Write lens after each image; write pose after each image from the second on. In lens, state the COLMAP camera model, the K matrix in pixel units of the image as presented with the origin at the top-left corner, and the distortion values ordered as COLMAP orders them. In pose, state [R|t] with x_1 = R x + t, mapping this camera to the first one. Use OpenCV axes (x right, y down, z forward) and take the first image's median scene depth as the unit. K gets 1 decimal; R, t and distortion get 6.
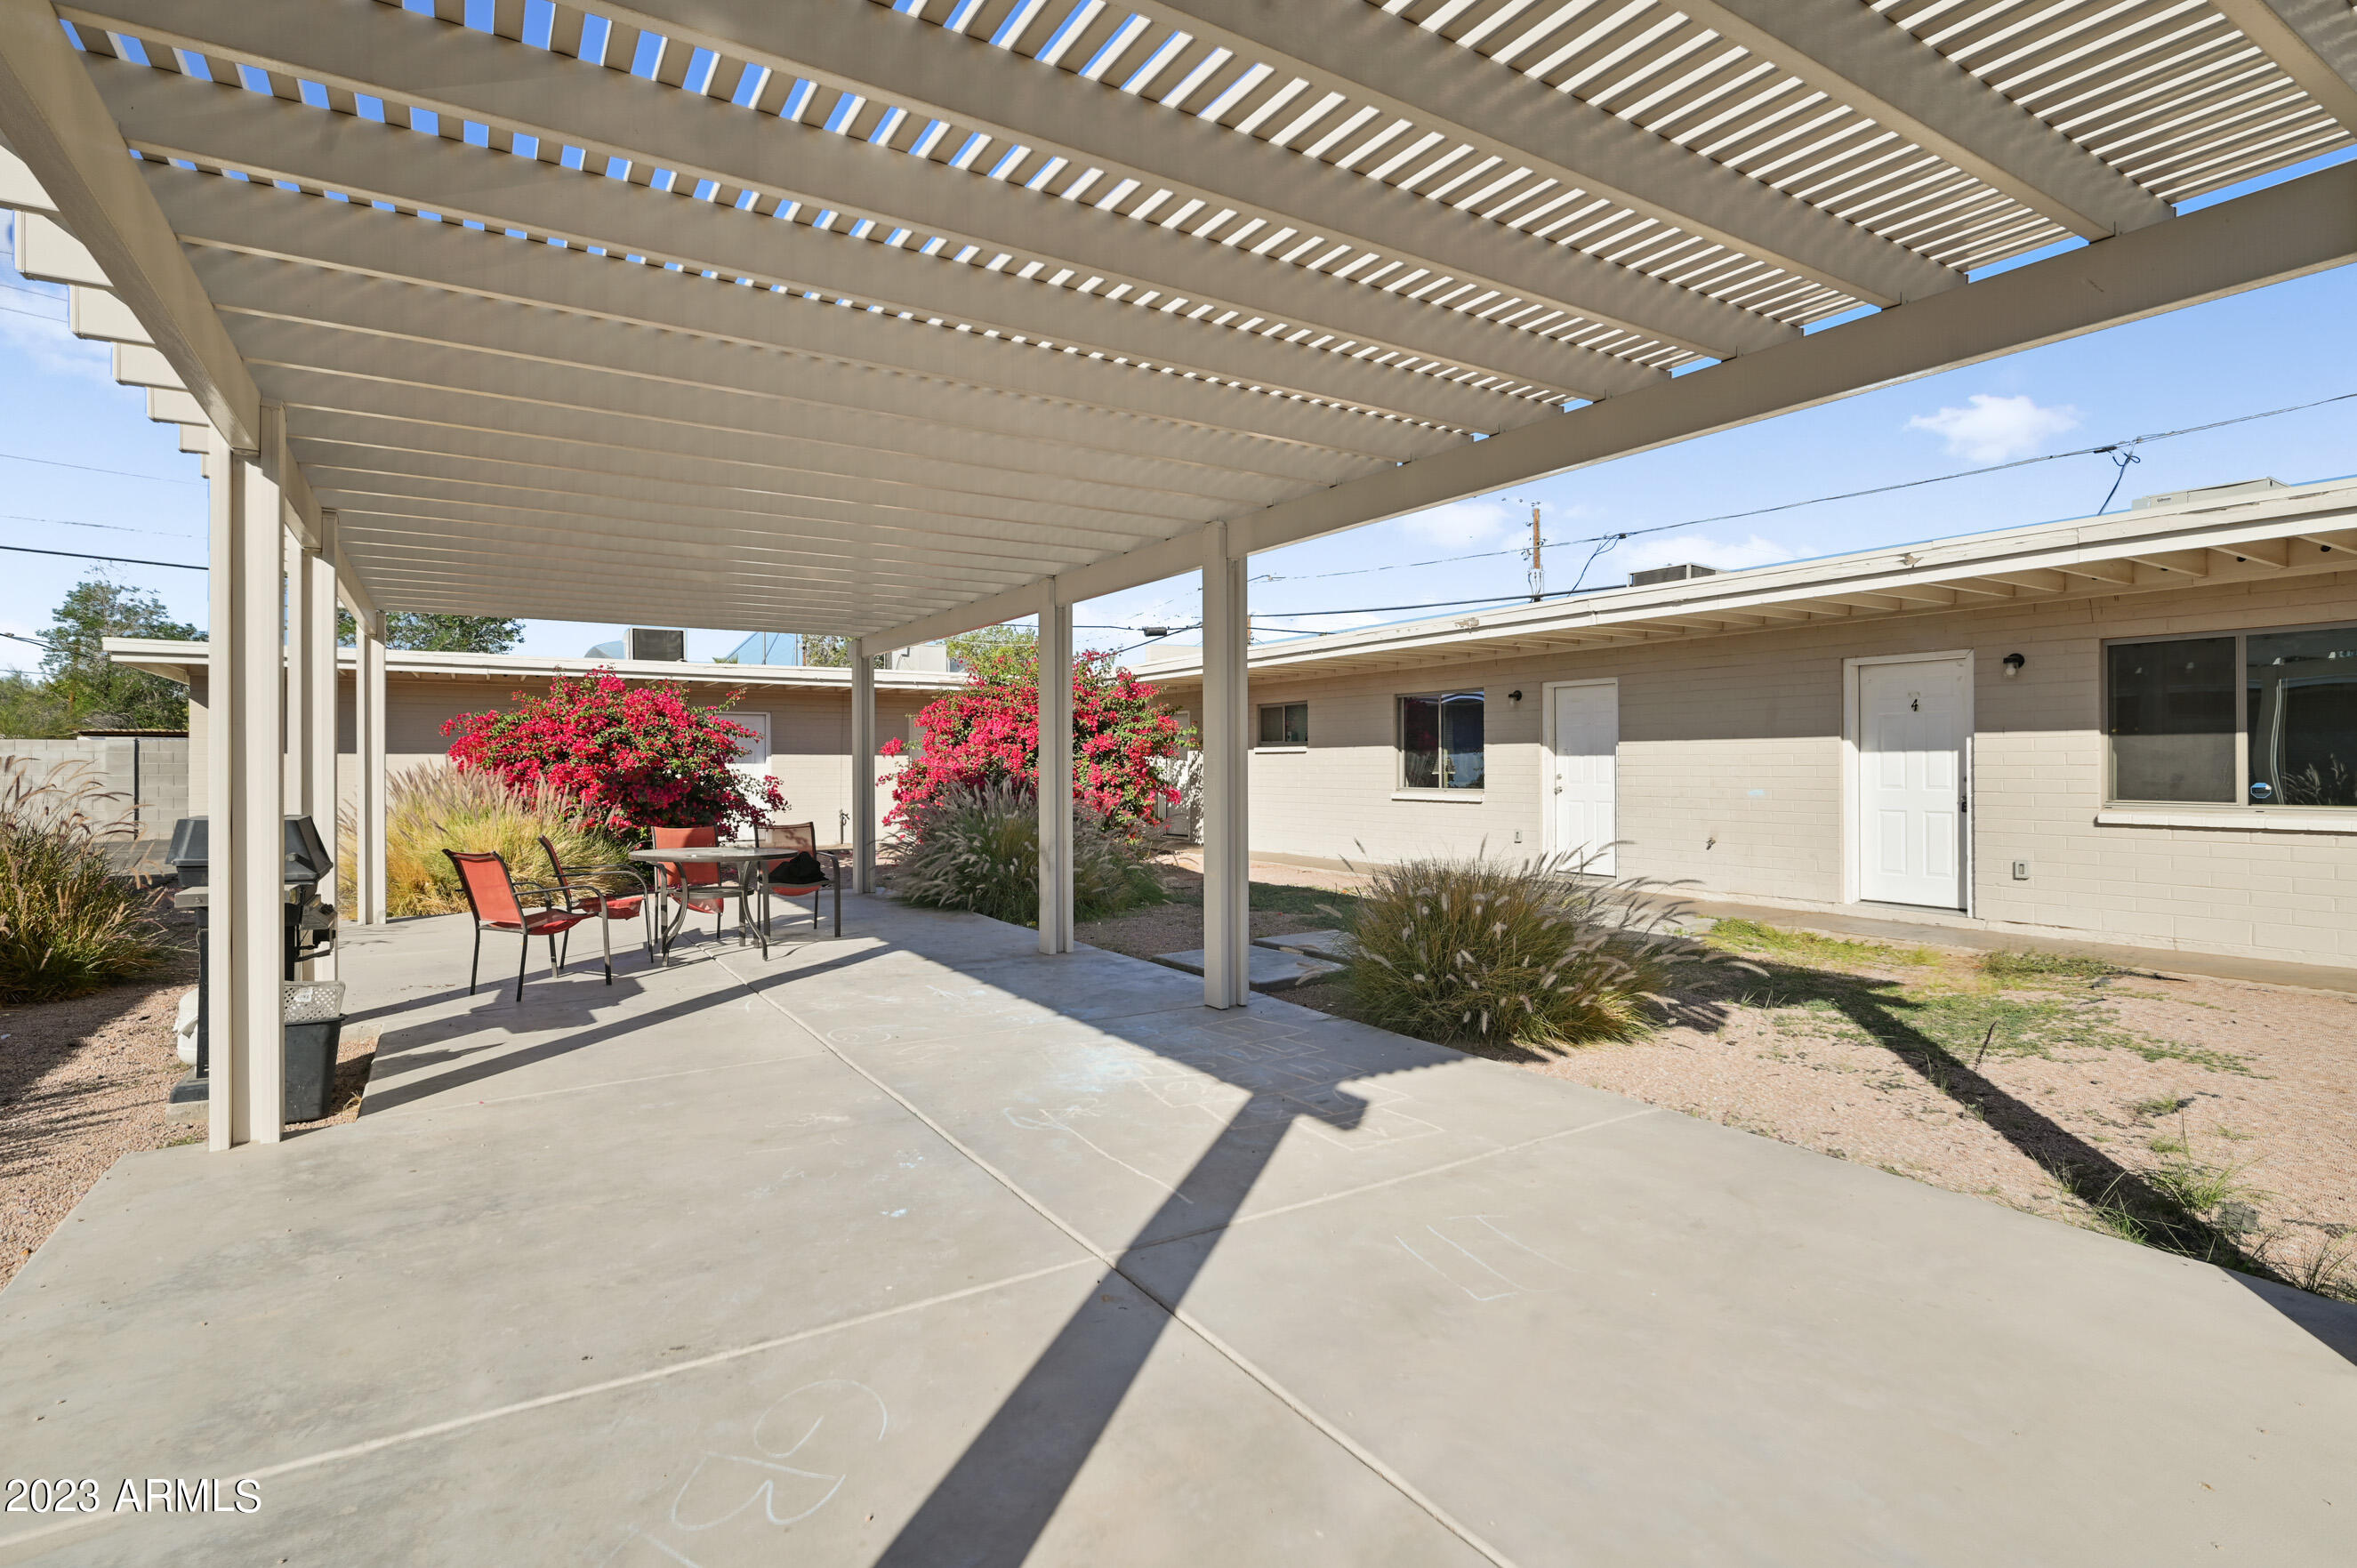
lens RADIAL K [[1136.1, 0, 1173.6], [0, 1136.1, 771.4], [0, 0, 1]] dist [-0.000058, 0.000092]
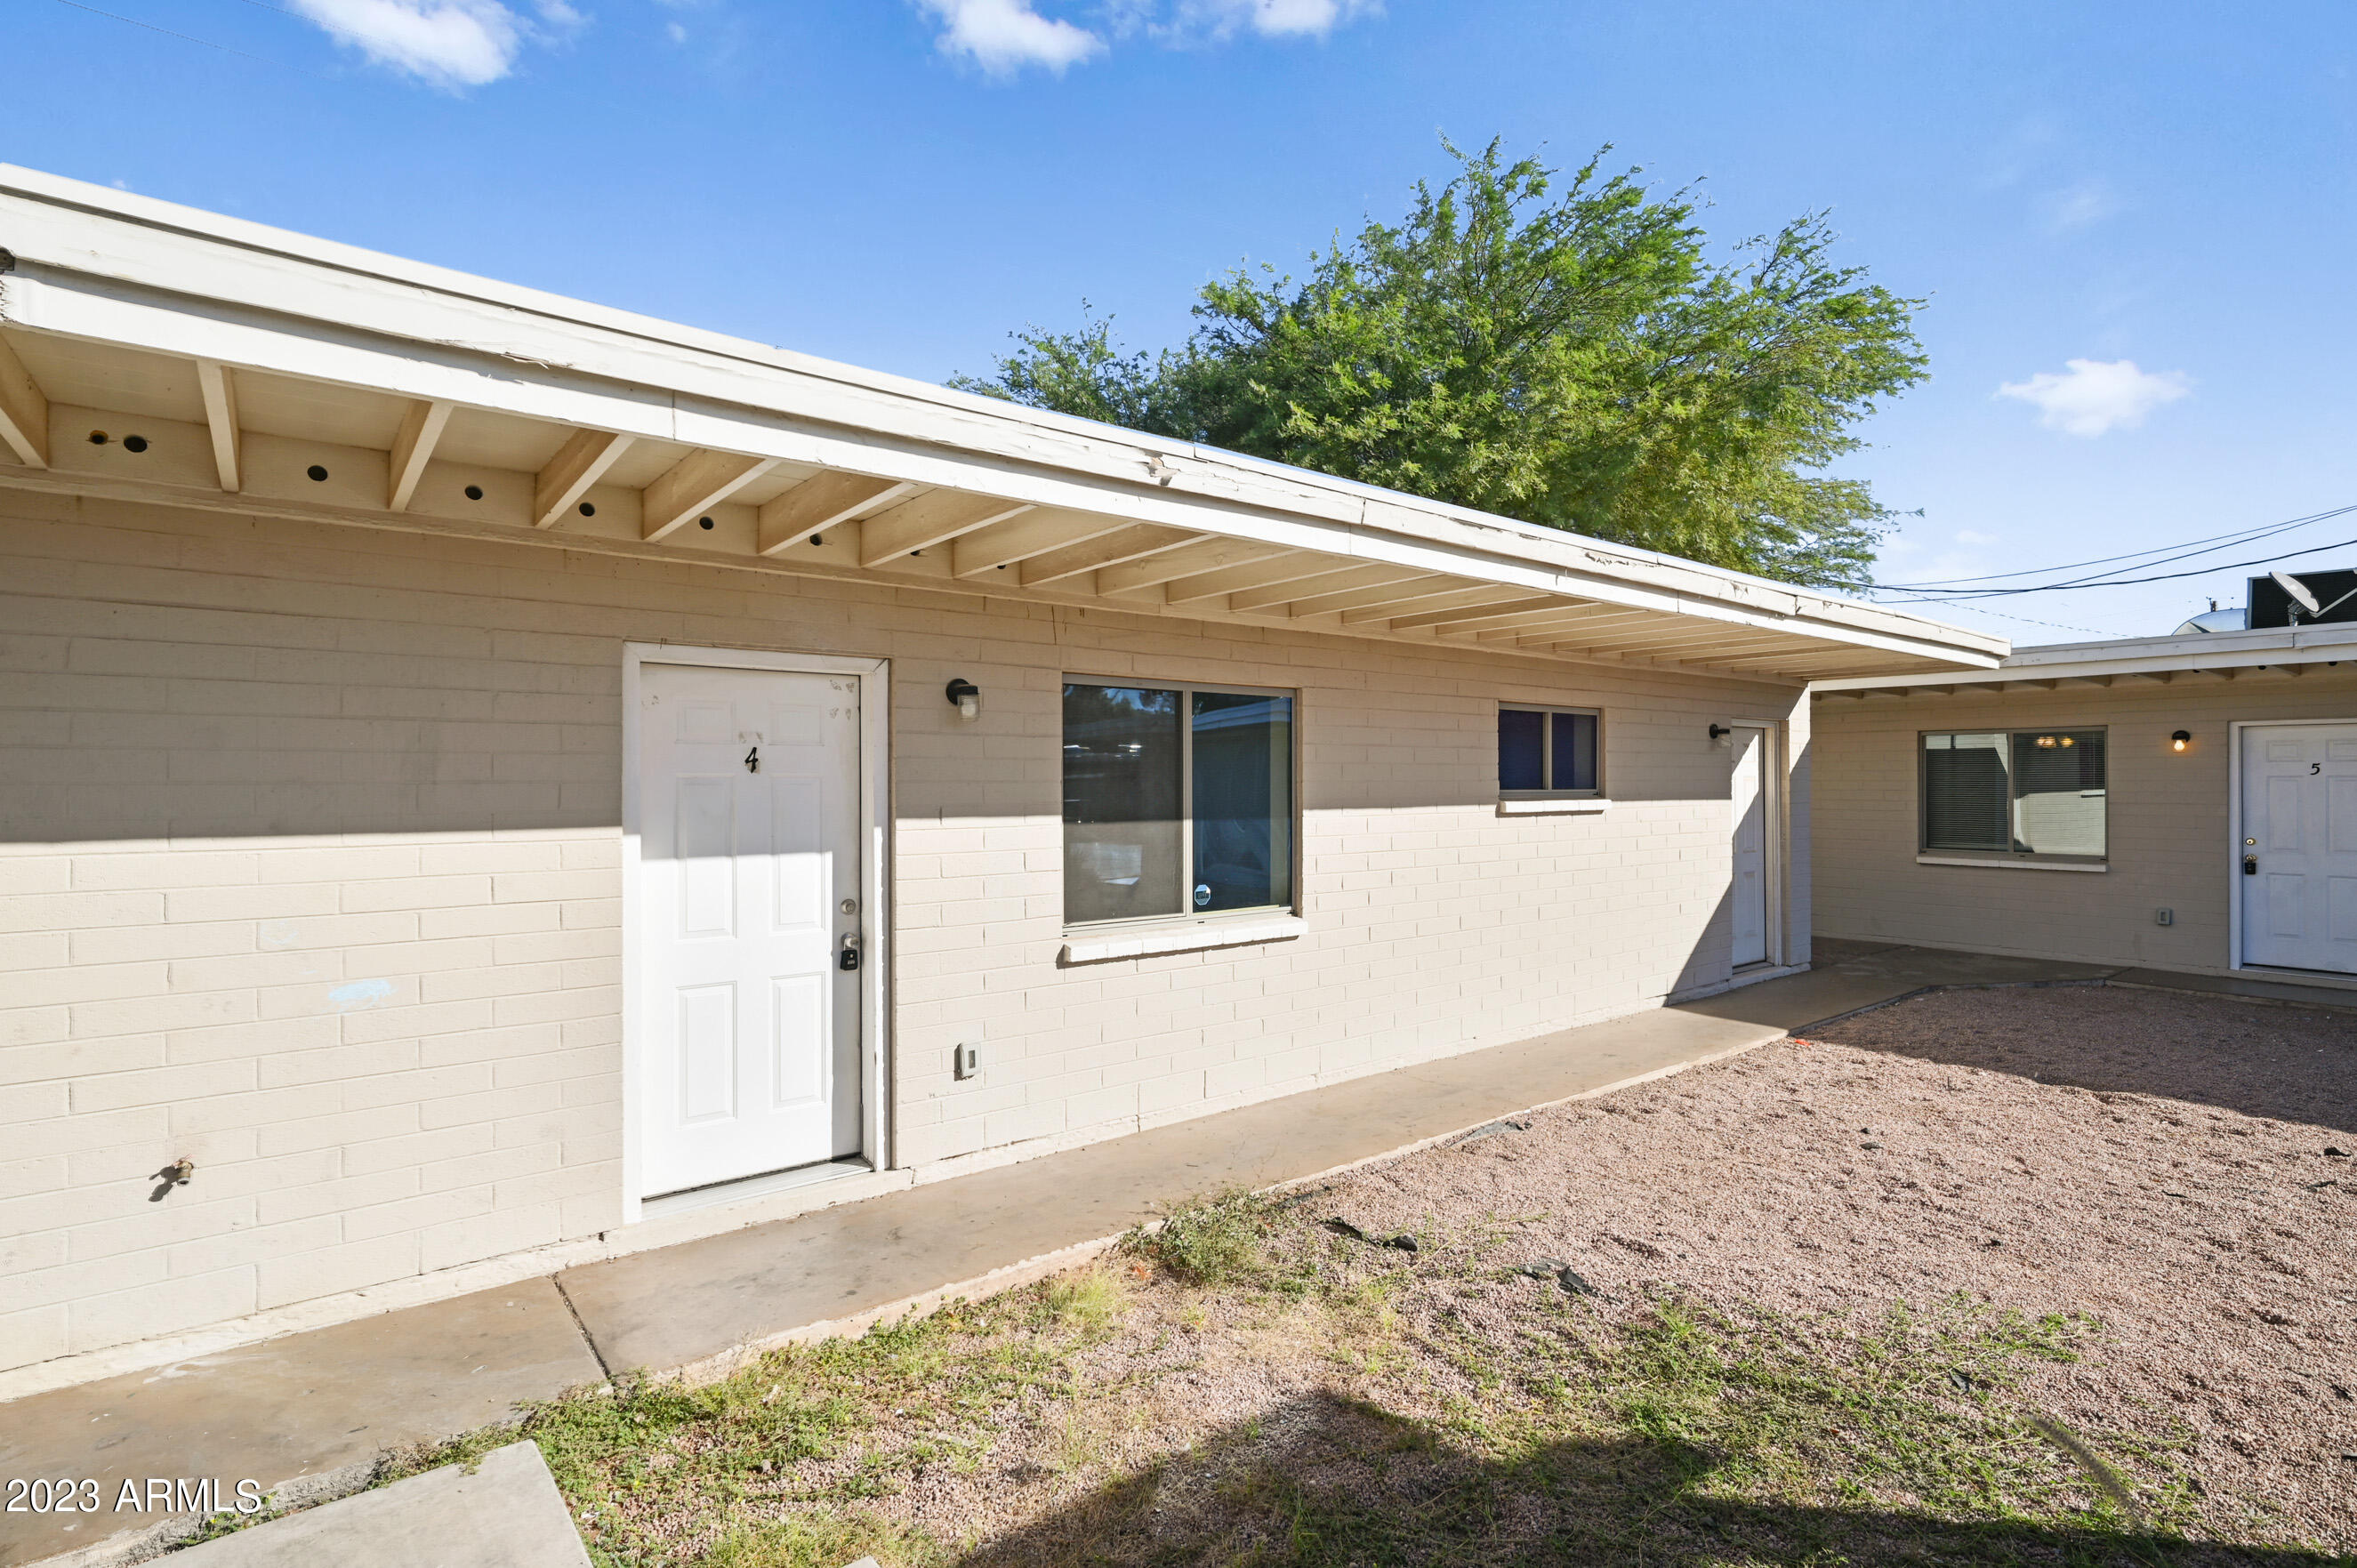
lens RADIAL K [[1136.1, 0, 1174.2], [0, 1136.1, 789.7], [0, 0, 1]] dist [-0.000058, 0.000092]
pose [[-0.102985, -0.006280, 0.994663, 0.170077], [0.010576, 0.999917, 0.007408, -0.053037], [-0.994627, 0.011282, -0.102910, 0.968479]]
